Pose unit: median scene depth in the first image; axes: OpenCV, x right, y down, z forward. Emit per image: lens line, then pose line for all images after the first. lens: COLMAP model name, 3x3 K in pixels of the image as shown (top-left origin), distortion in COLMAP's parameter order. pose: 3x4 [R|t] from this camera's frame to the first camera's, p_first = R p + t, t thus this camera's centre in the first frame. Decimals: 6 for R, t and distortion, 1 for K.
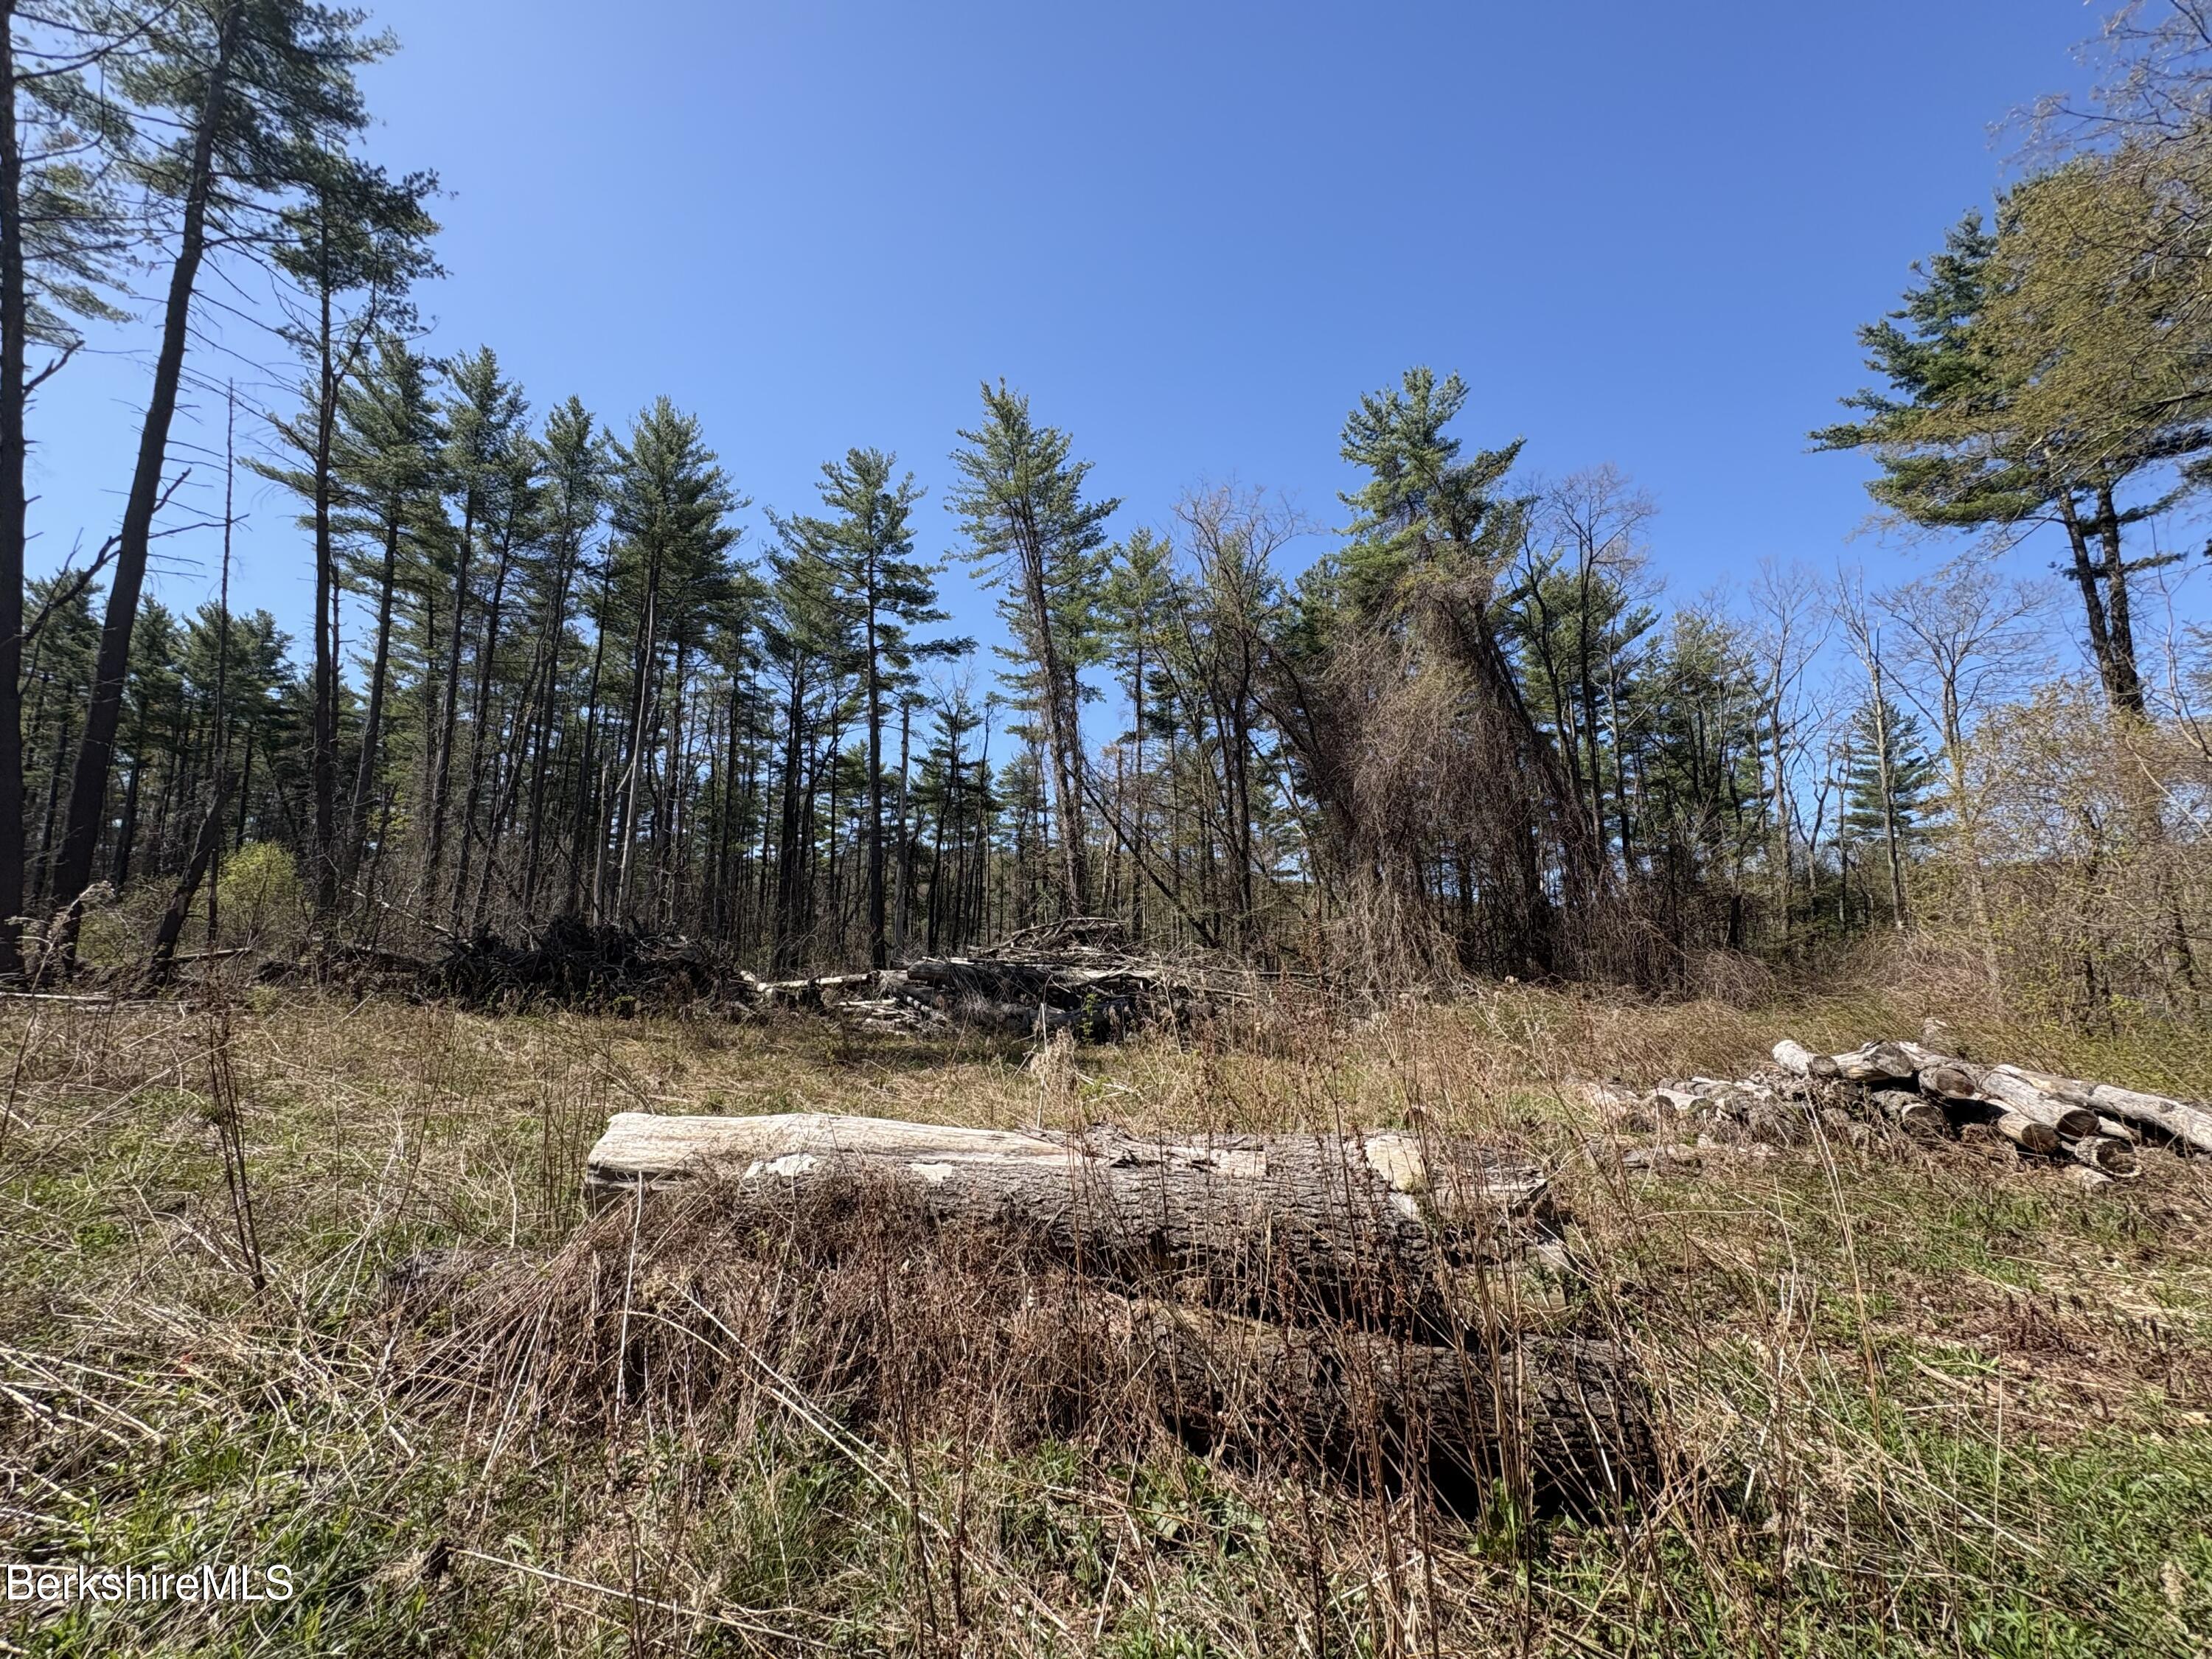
lens RADIAL K [[880.6, 0, 1109.8], [0, 880.6, 823.0], [0, 0, 1]] dist [0.001276, 0.000343]
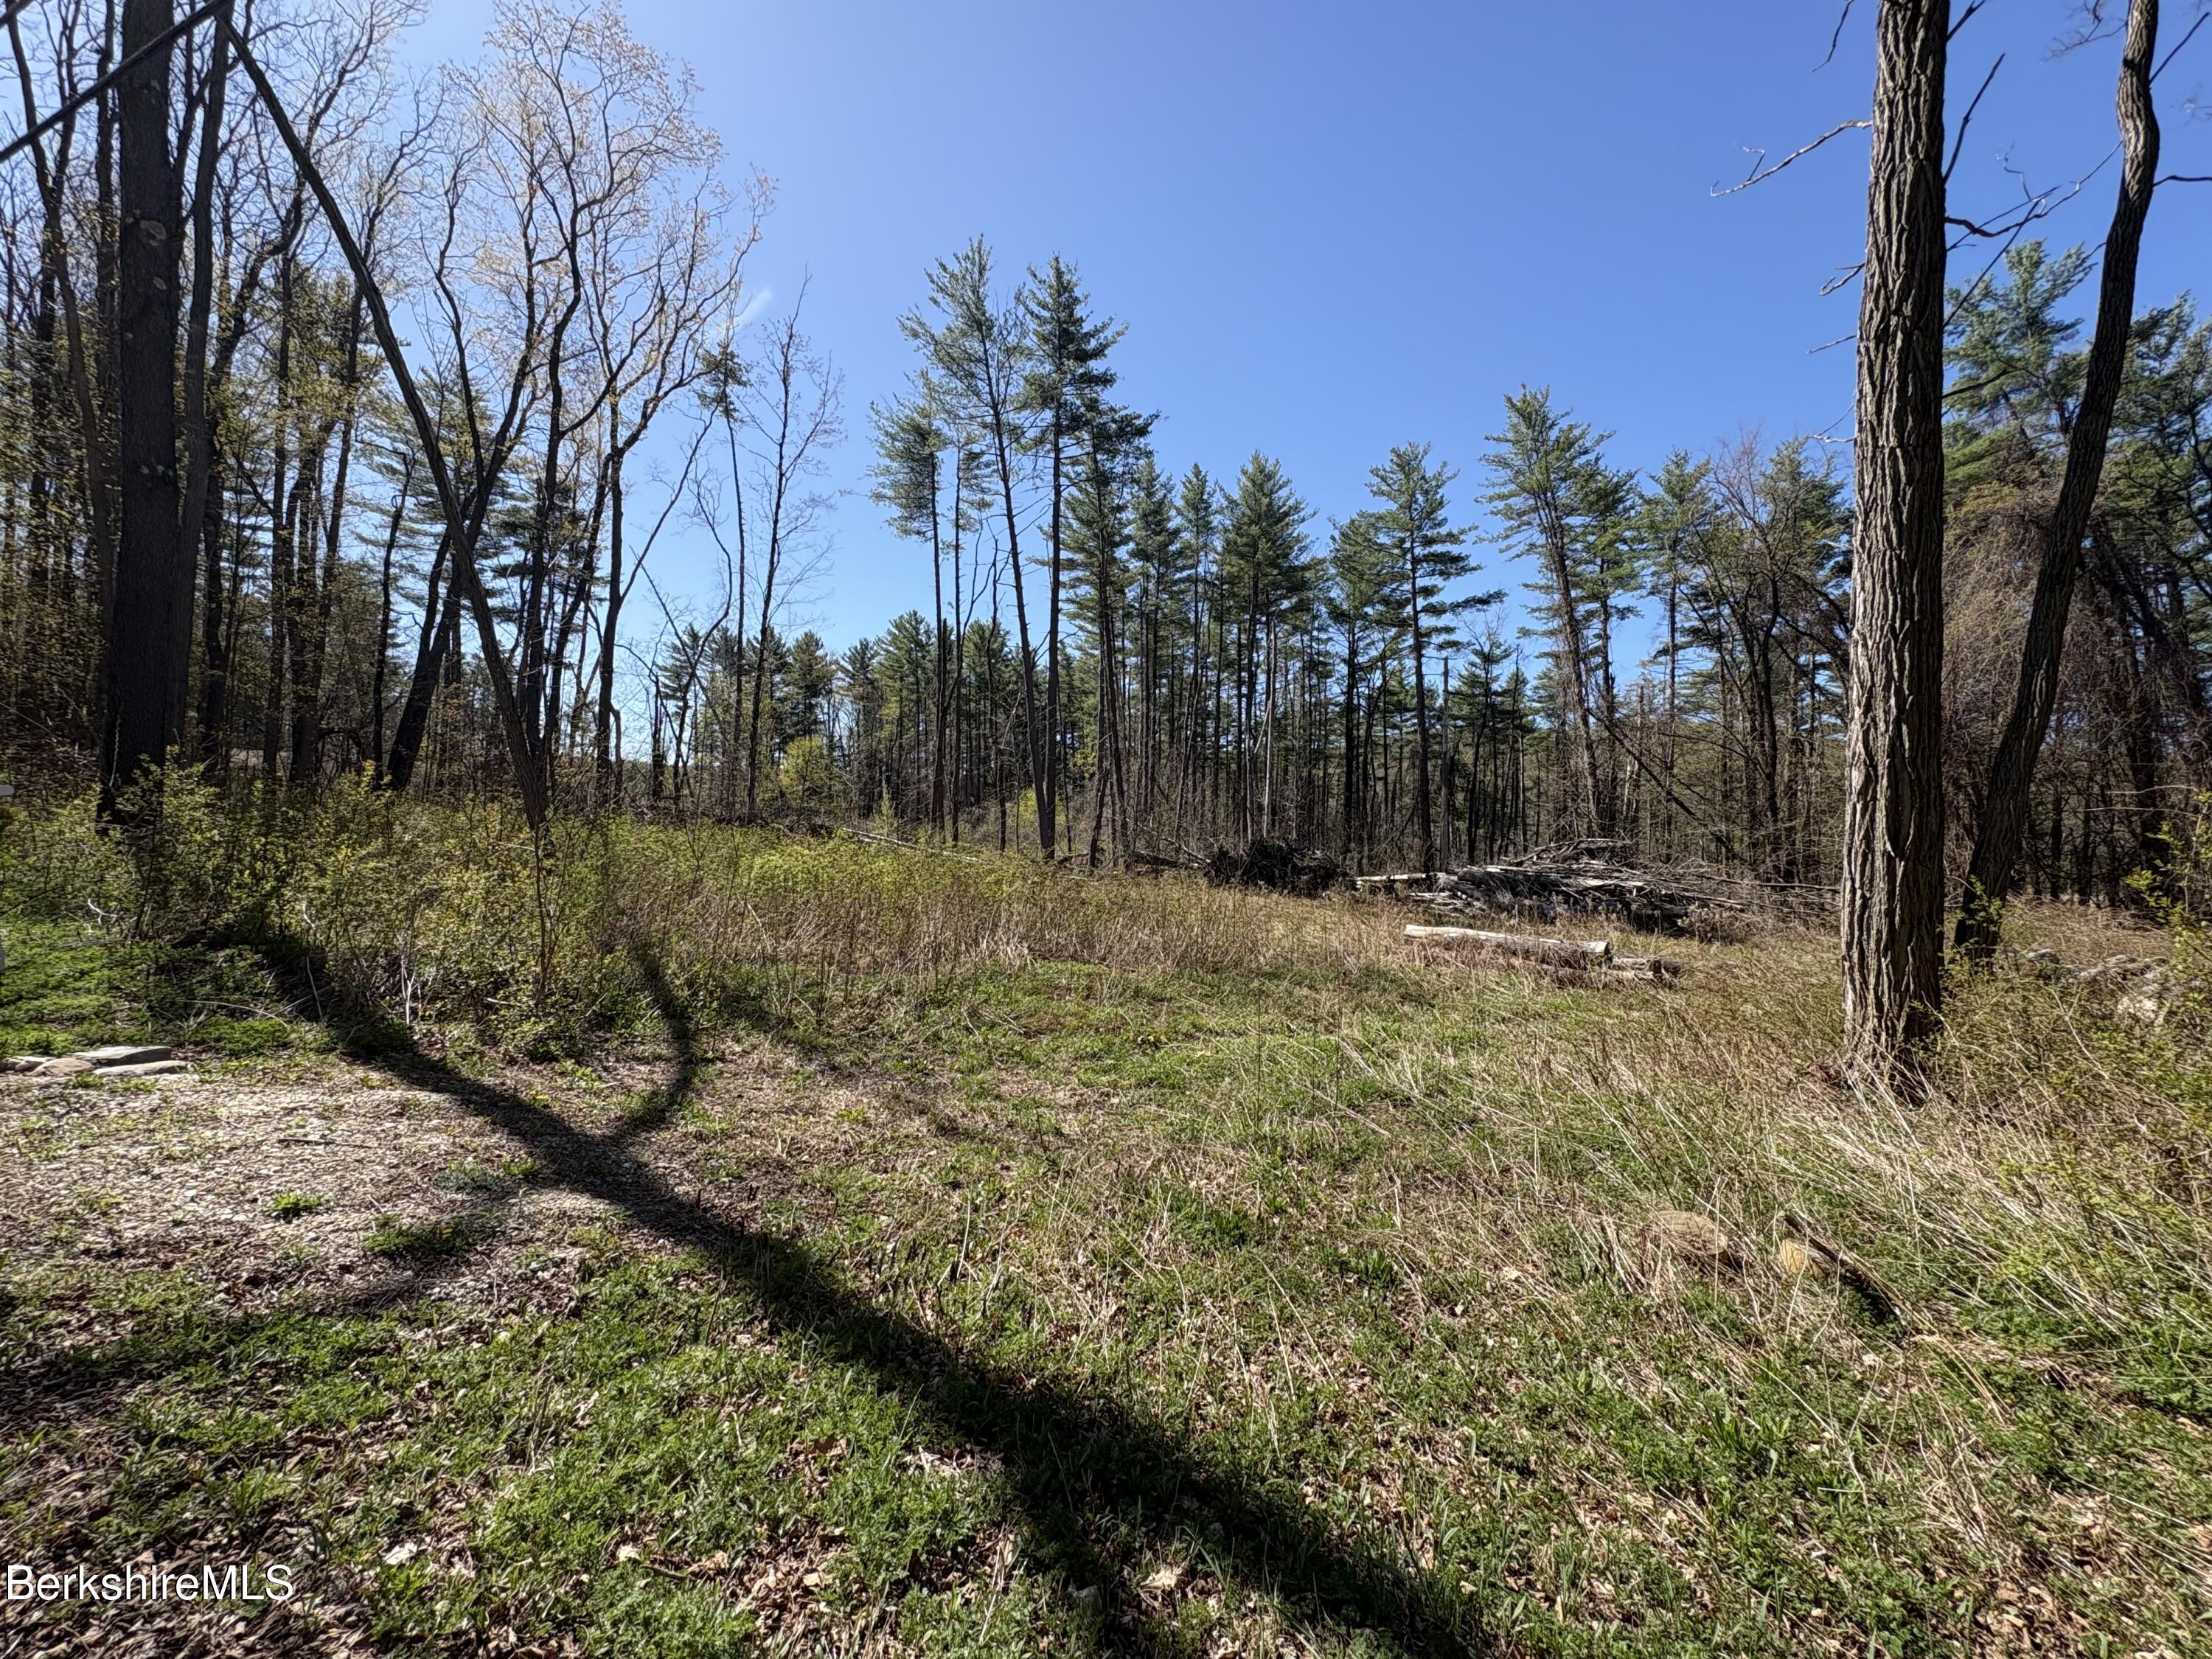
lens RADIAL K [[880.6, 0, 1100.8], [0, 880.6, 828.4], [0, 0, 1]] dist [0.001276, 0.000343]
pose [[0.830039, 0.006658, -0.557666, 0.070116], [0.070351, 0.990691, 0.116539, -0.086065], [0.553251, -0.135965, 0.821844, -0.378058]]
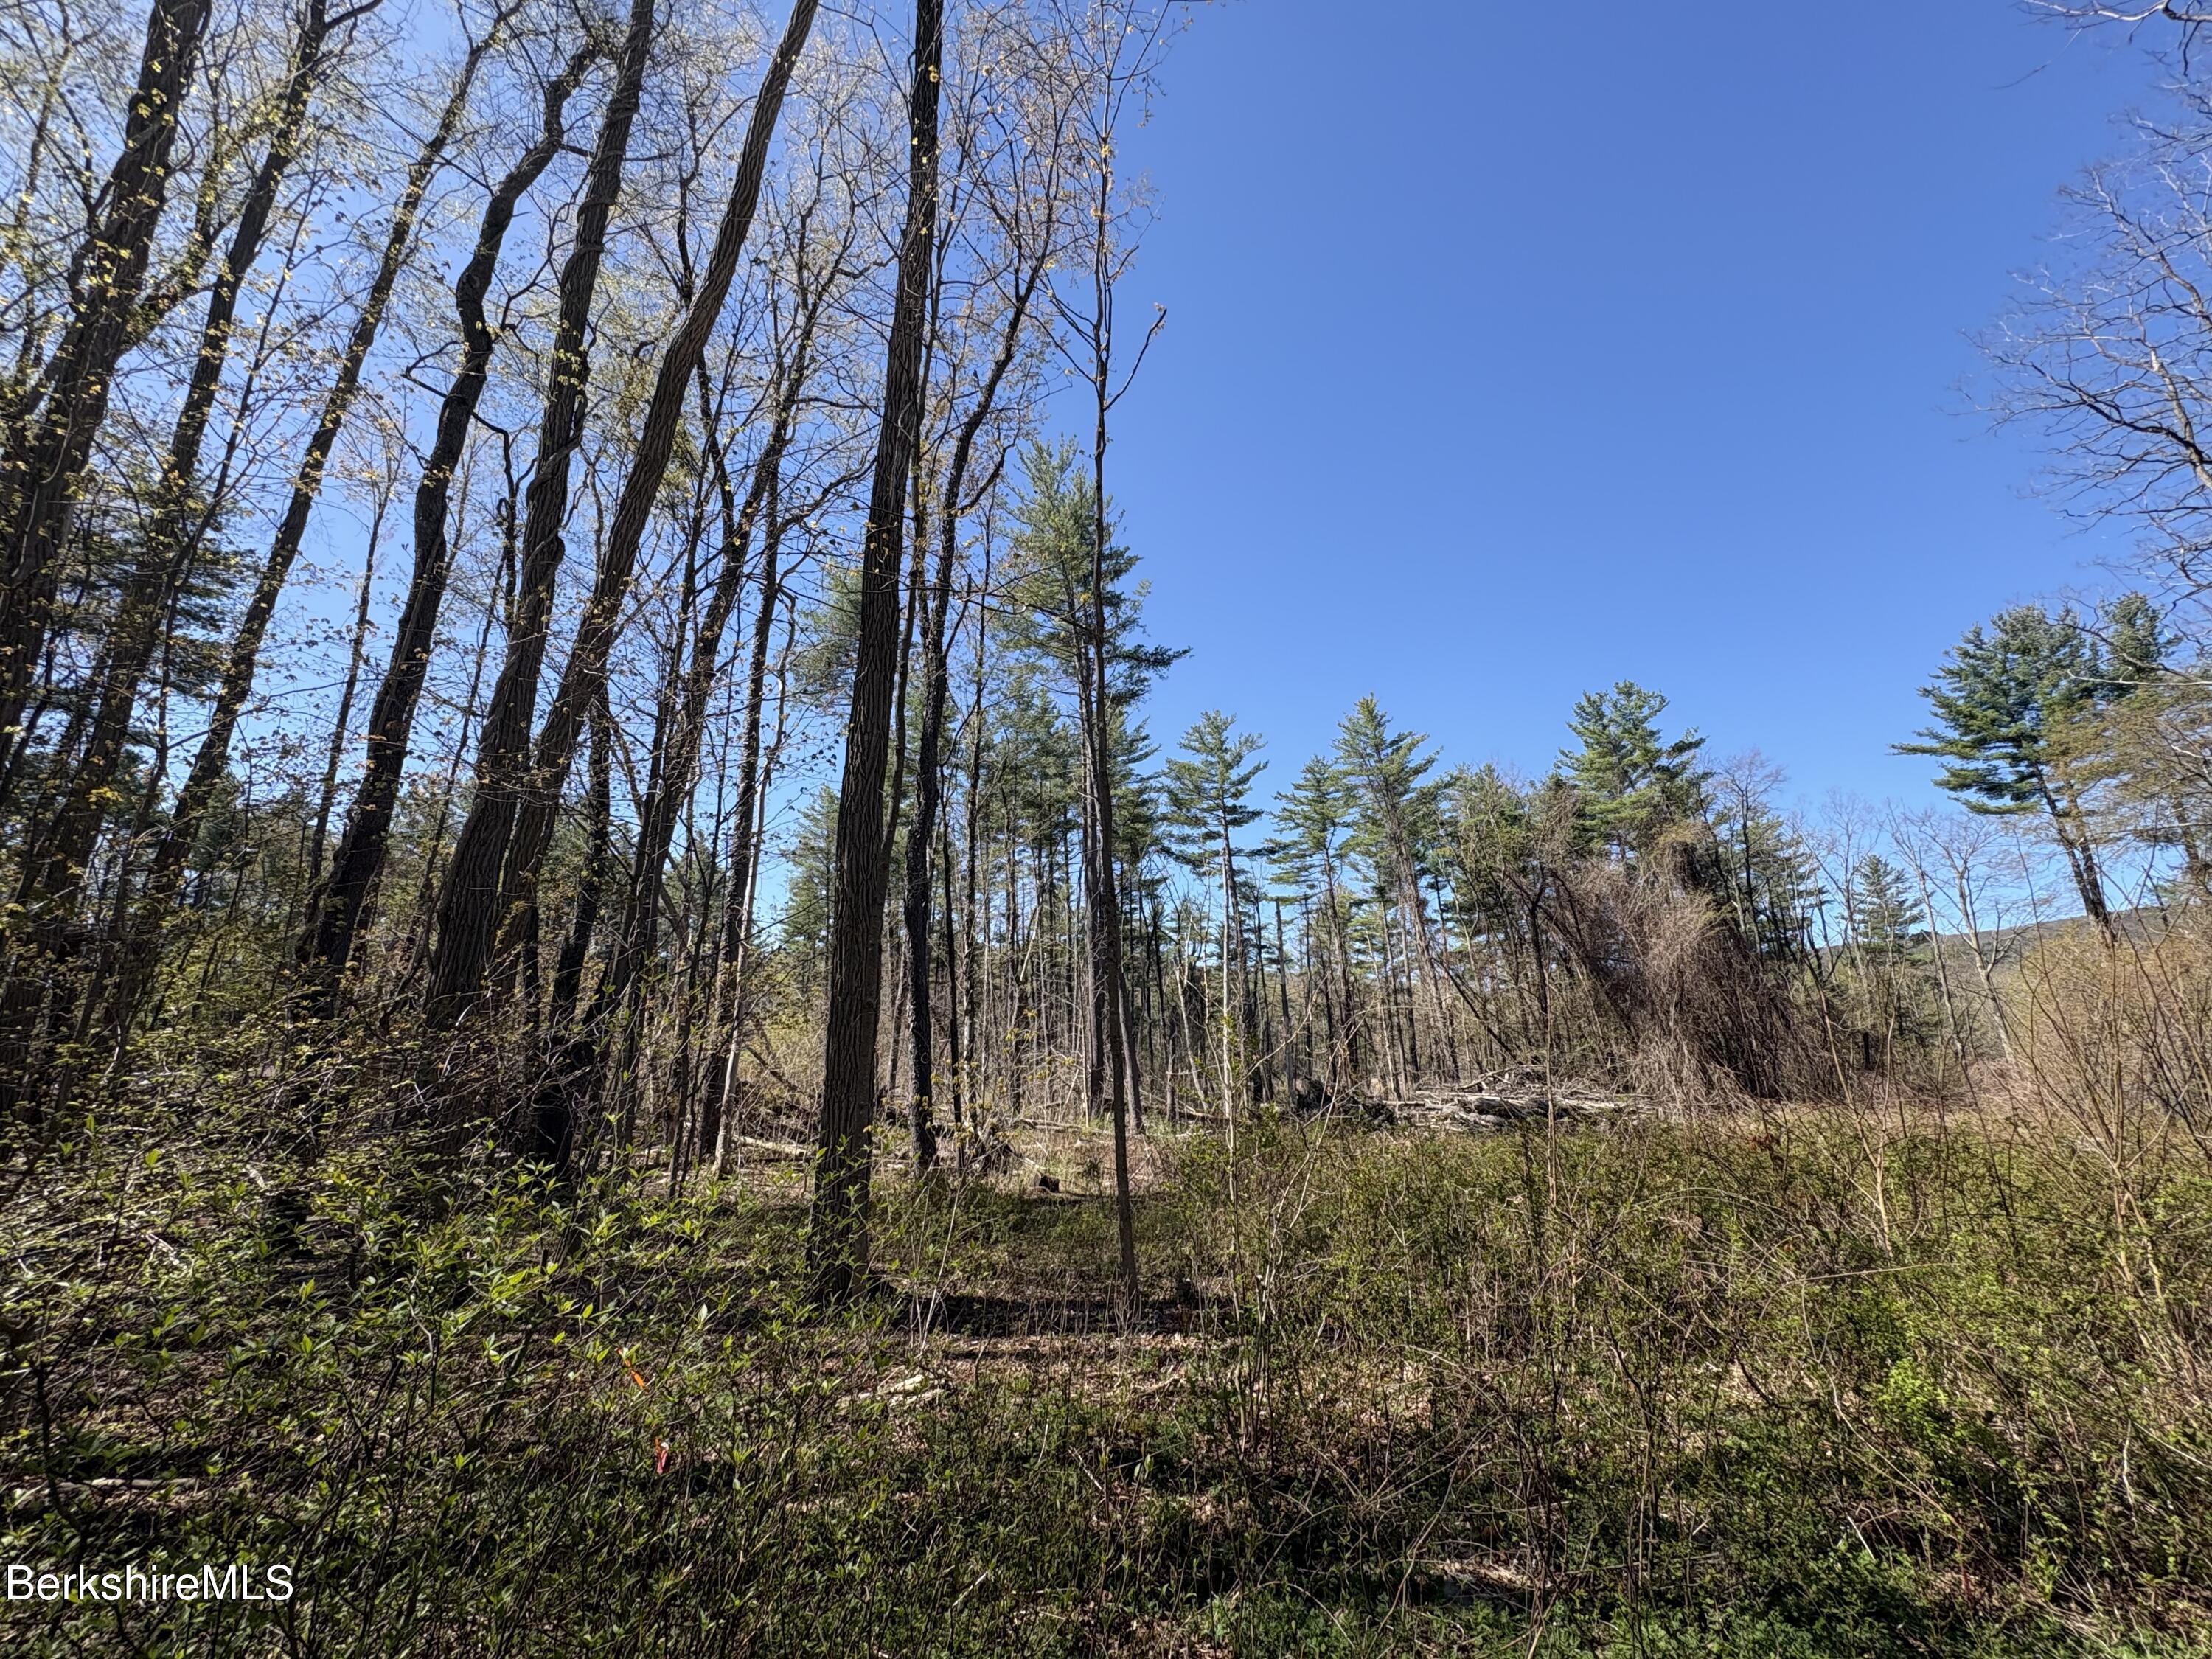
lens RADIAL K [[880.6, 0, 1110.0], [0, 880.6, 827.4], [0, 0, 1]] dist [0.001276, 0.000343]
pose [[0.997330, -0.006906, 0.072697, -0.637006], [0.013128, 0.996255, -0.085466, -0.144842], [-0.071835, 0.086192, 0.993685, -0.414733]]
